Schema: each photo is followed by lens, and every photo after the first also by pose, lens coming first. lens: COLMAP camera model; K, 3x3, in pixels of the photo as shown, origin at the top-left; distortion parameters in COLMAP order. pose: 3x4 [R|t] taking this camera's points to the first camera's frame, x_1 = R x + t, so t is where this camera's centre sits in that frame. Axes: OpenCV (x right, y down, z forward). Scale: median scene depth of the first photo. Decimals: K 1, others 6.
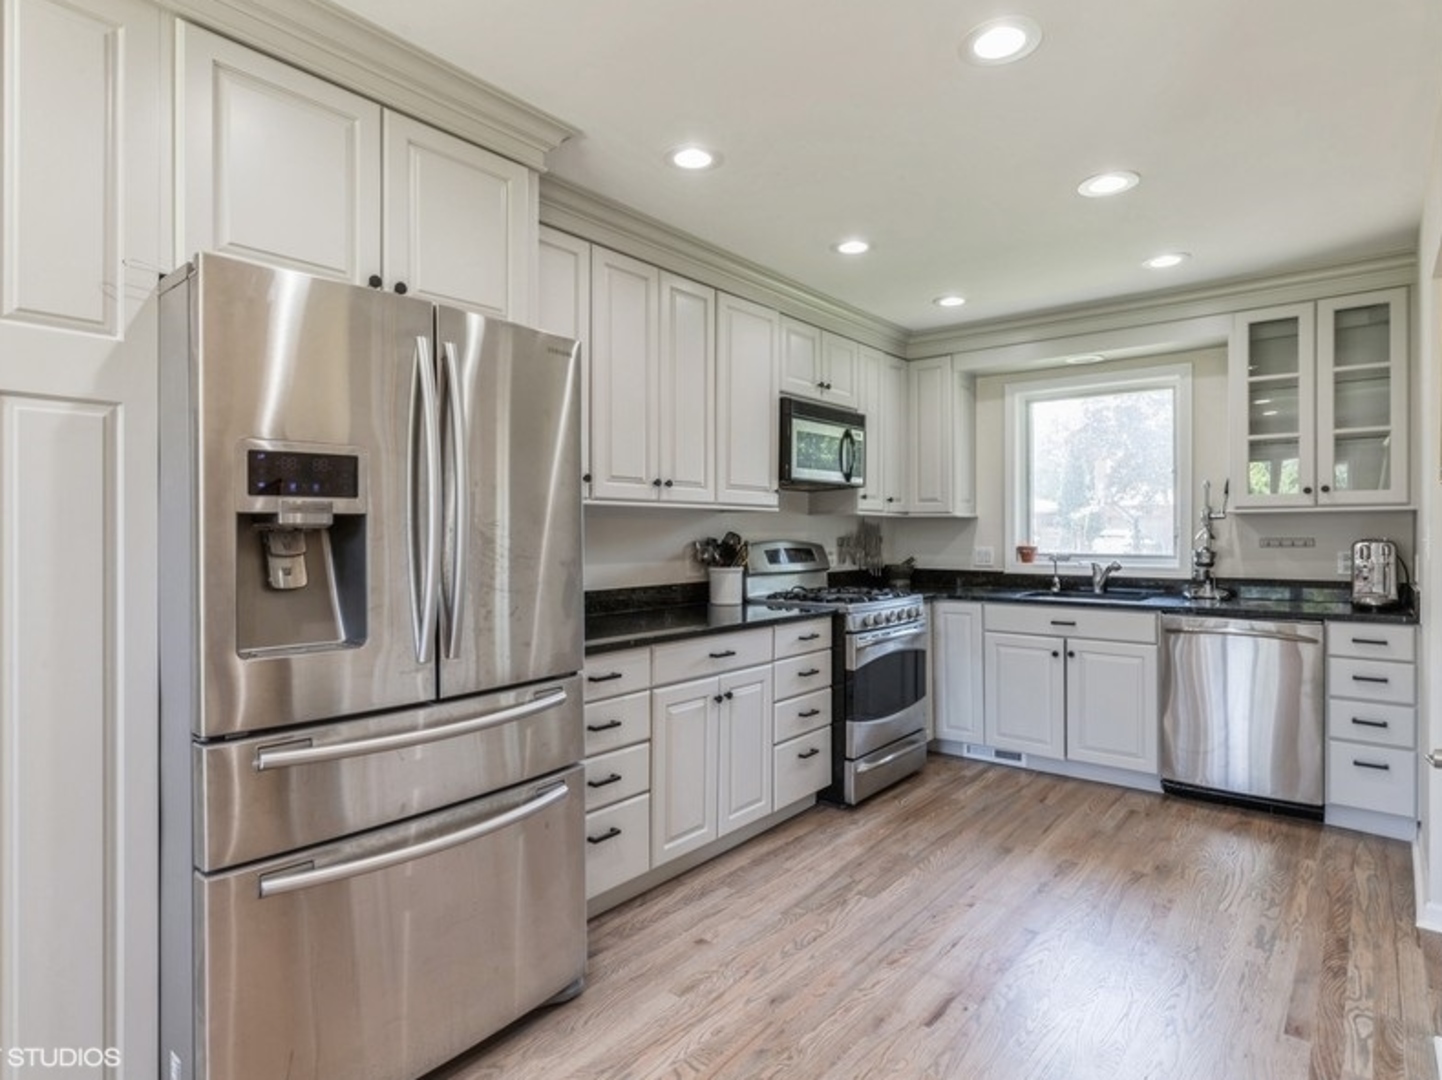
lens RADIAL K [[790.9, 0, 724.5], [0, 790.9, 531.7], [0, 0, 1]] dist [-0.000371, -0.000427]
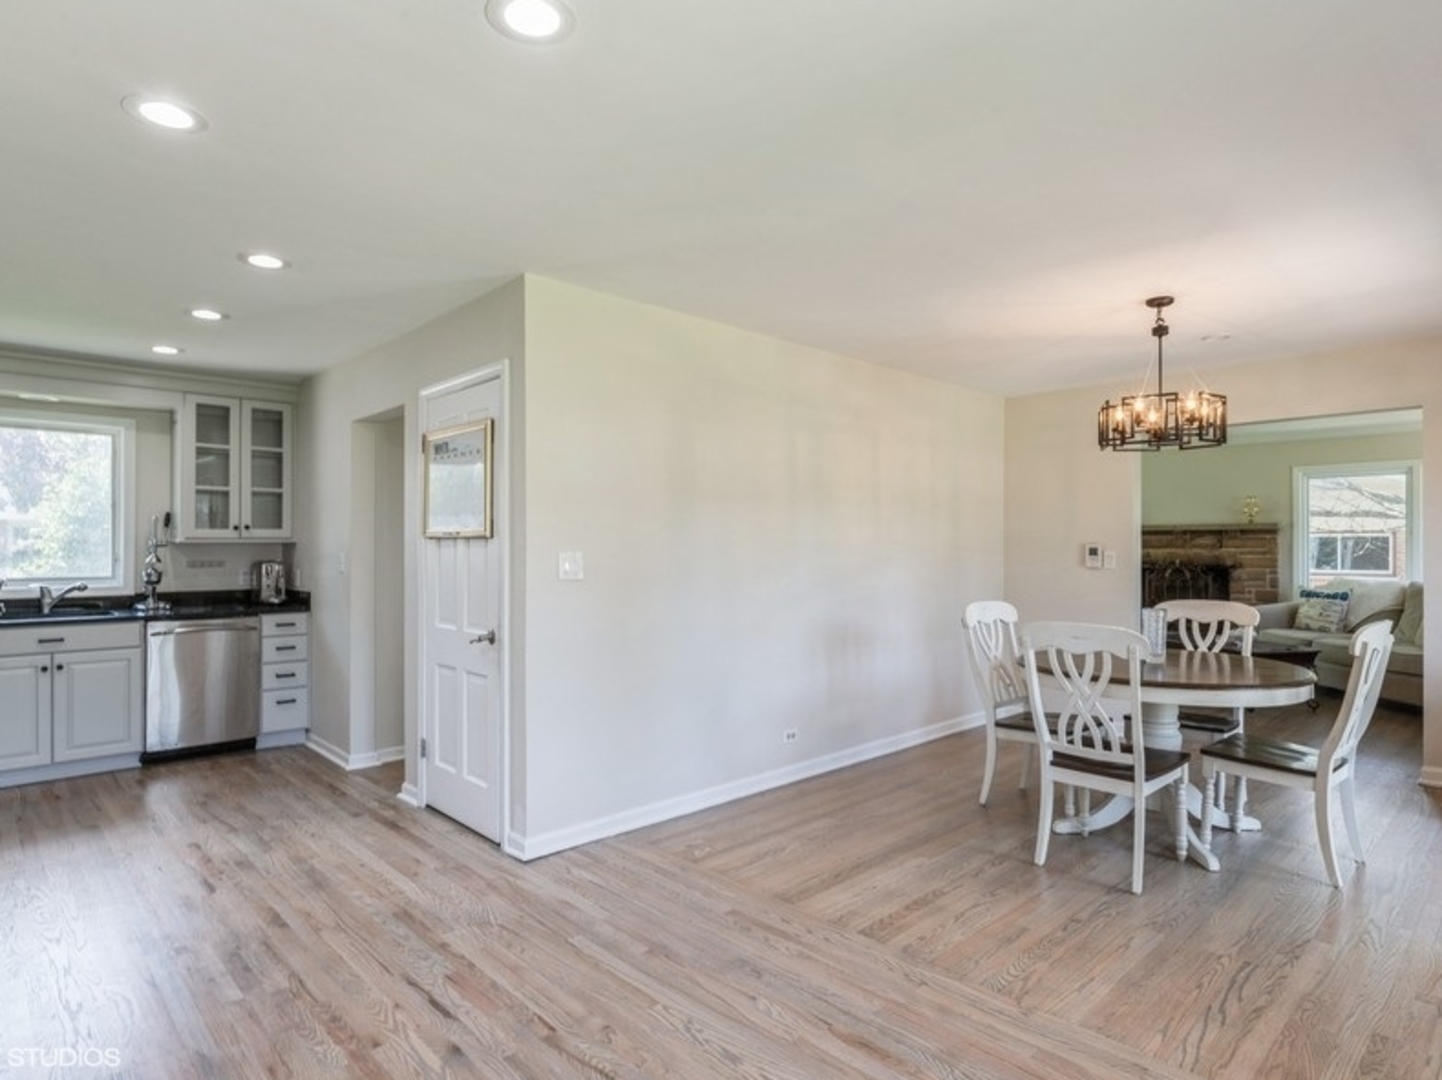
lens RADIAL K [[820.2, 0, 730.5], [0, 820.2, 541.1], [0, 0, 1]] dist [-0.005143, -0.001722]
pose [[0.119470, 0.009654, 0.992791, -0.665130], [0.001472, 0.999950, -0.009900, -0.011688], [-0.992837, 0.002644, 0.119450, -0.087507]]
